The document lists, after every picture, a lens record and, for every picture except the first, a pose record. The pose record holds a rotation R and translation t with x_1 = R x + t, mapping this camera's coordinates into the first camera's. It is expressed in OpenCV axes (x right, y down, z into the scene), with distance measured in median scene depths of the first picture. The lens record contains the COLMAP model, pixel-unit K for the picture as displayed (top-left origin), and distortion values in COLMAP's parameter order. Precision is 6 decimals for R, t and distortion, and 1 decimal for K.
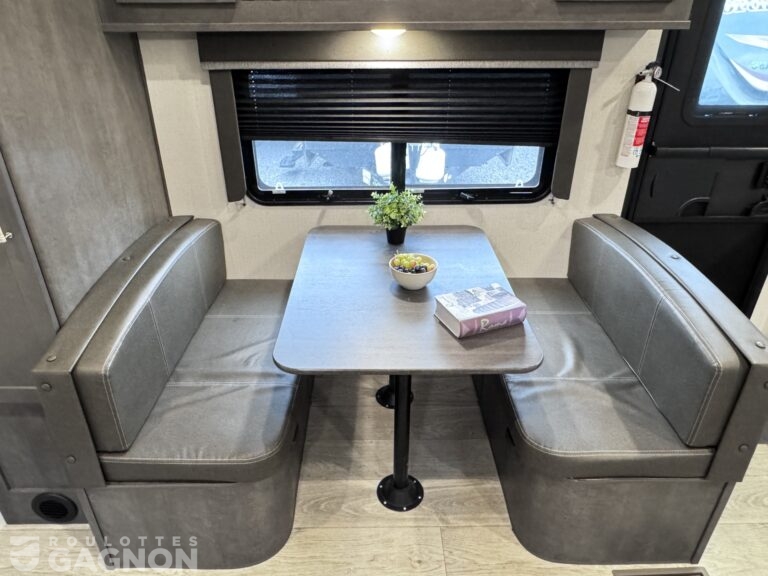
lens RADIAL K [[531.1, 0, 382.1], [0, 531.1, 287.3], [0, 0, 1]] dist [-0.003768, 0.020931]
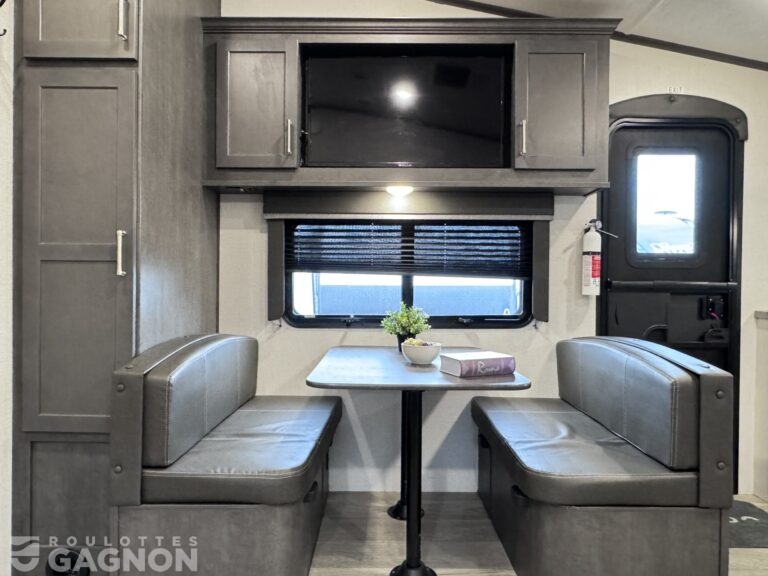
lens RADIAL K [[531.1, 0, 385.1], [0, 531.1, 286.7], [0, 0, 1]] dist [-0.003768, 0.020931]
pose [[0.999947, 0.006310, -0.008129, -0.012536], [-0.009383, 0.883383, -0.468558, 0.356766], [0.004225, 0.468609, 0.883395, -0.115679]]
